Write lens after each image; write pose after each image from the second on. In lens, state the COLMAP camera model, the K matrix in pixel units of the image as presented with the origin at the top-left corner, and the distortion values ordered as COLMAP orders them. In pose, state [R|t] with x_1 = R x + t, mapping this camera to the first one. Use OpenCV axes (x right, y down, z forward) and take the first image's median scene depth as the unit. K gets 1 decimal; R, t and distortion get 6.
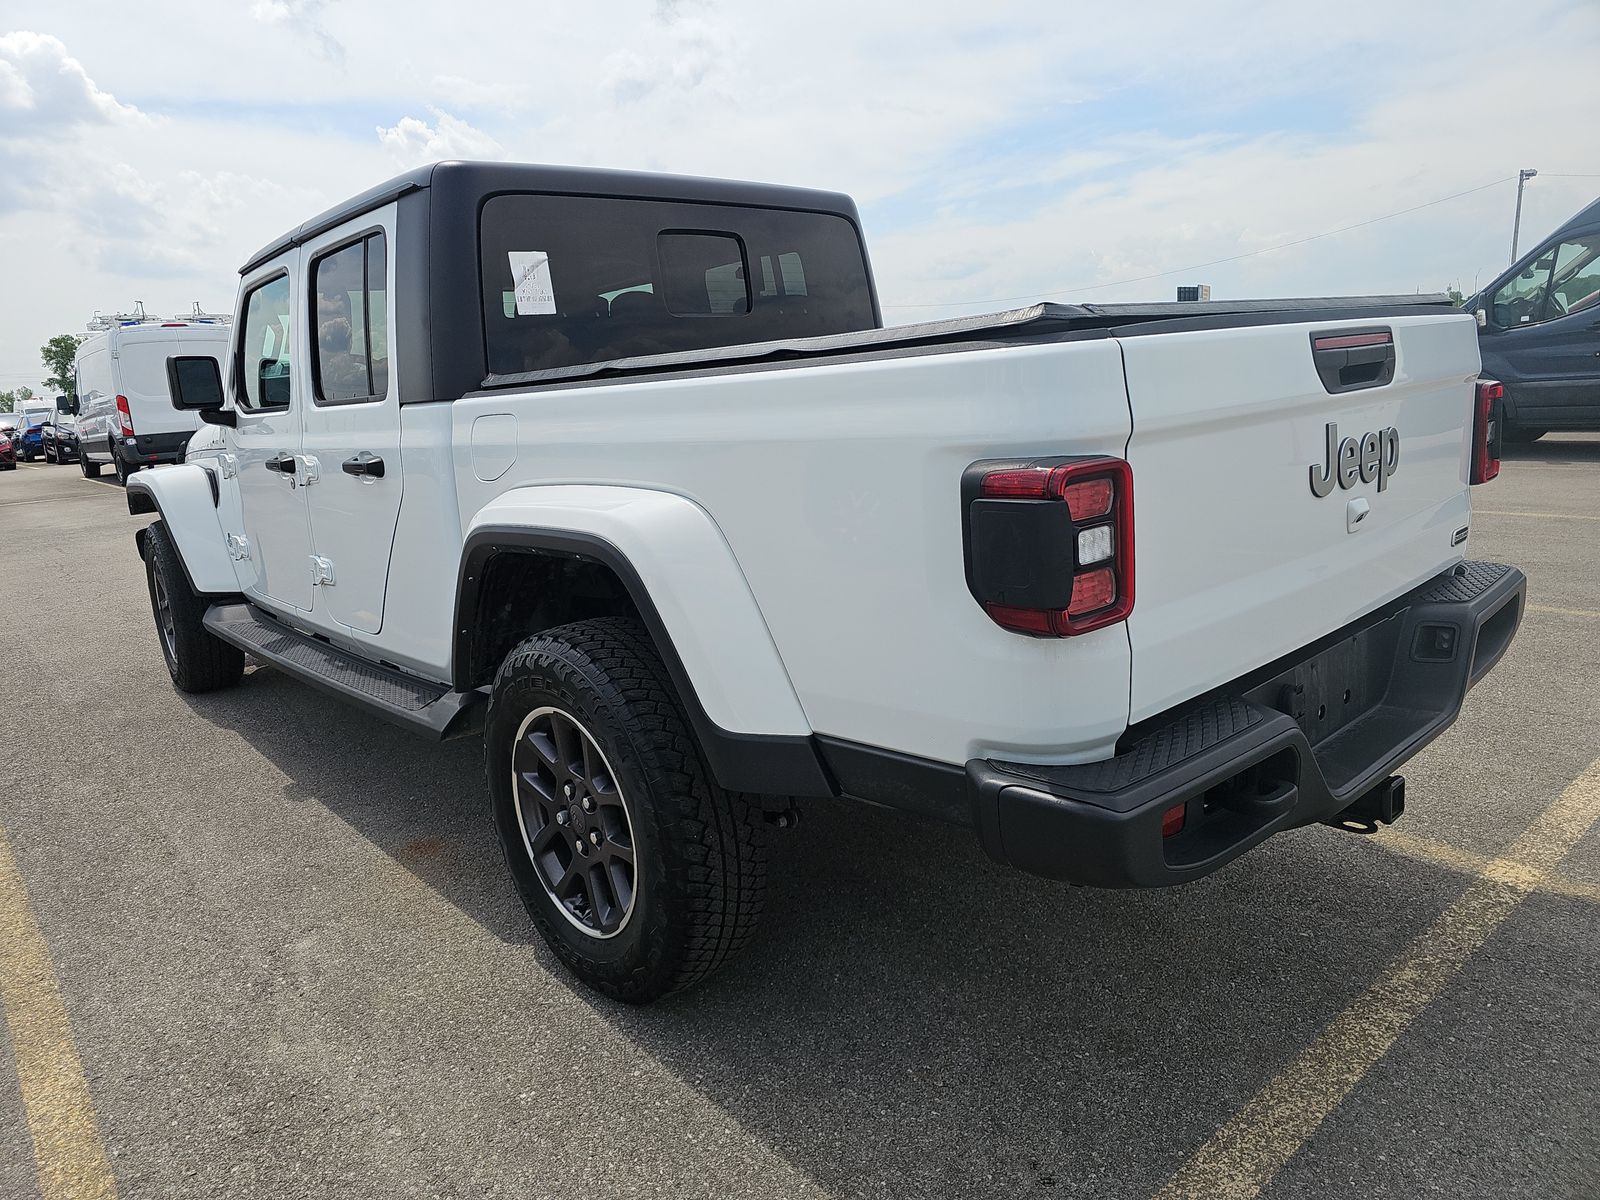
lens RADIAL K [[1055.6, 0, 797.5], [0, 1055.6, 569.5], [0, 0, 1]] dist [0.052941, -0.044013]
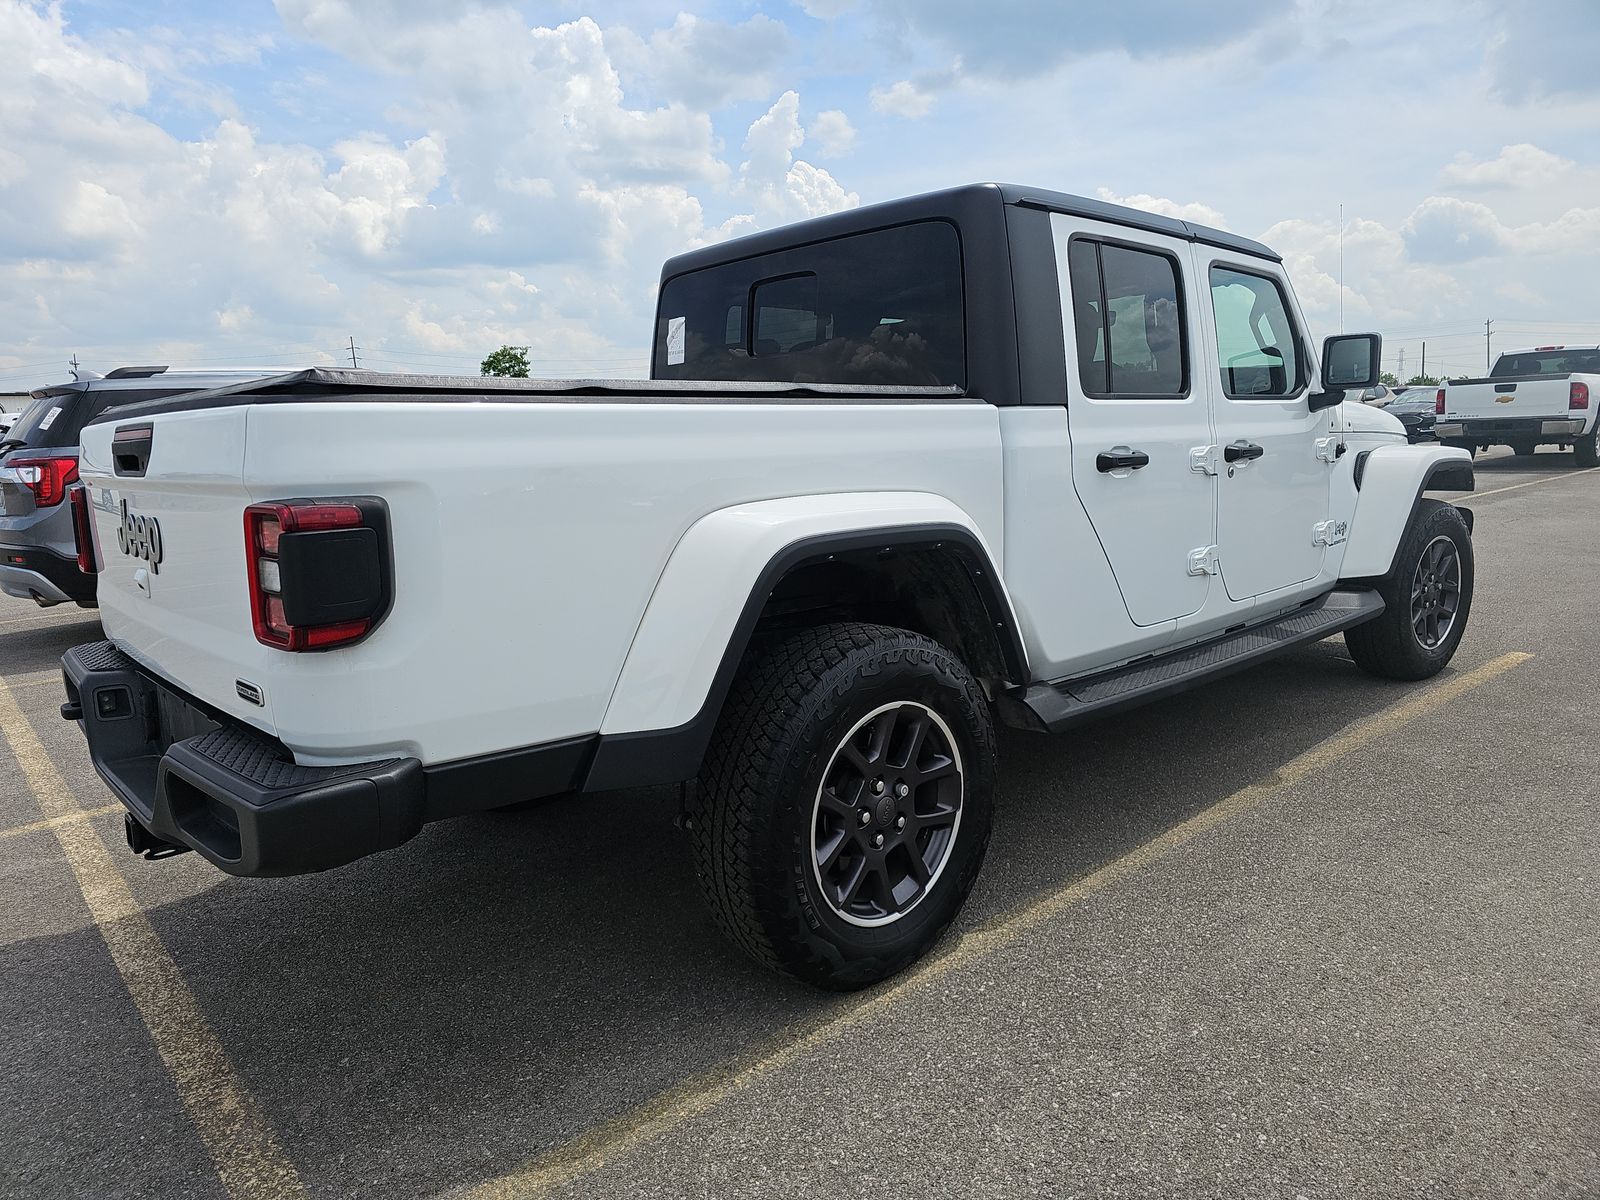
lens RADIAL K [[1069.1, 0, 804.5], [0, 1069.1, 598.6], [0, 0, 1]] dist [0.062903, -0.056843]
pose [[-0.000208, 0.229074, -0.973409, 1.521981], [-0.152031, 0.962087, 0.226442, -0.375479], [0.988376, 0.148036, 0.034626, 1.522512]]
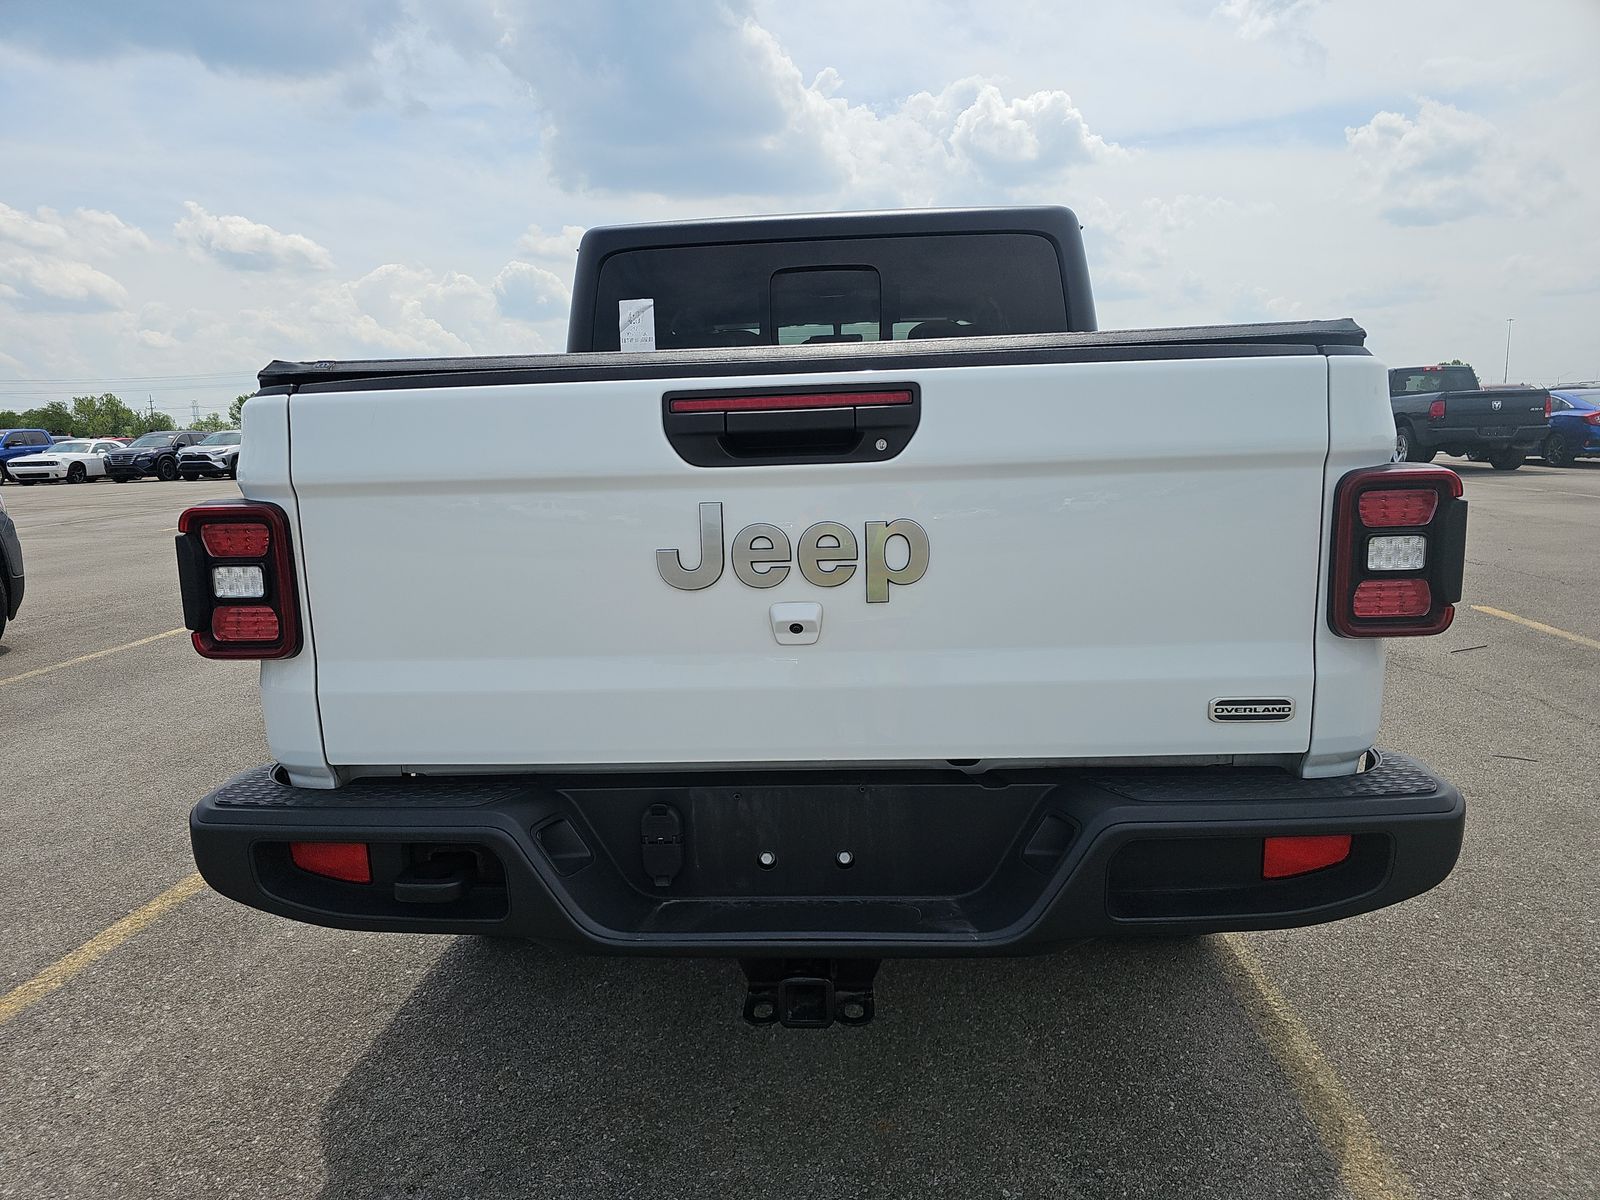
lens RADIAL K [[1069.1, 0, 804.5], [0, 1069.1, 598.6], [0, 0, 1]] dist [0.062903, -0.056843]
pose [[0.699647, 0.156583, -0.697120, 0.977208], [-0.149322, 0.986189, 0.071648, -0.114600], [0.698711, 0.053967, 0.713366, 0.399653]]
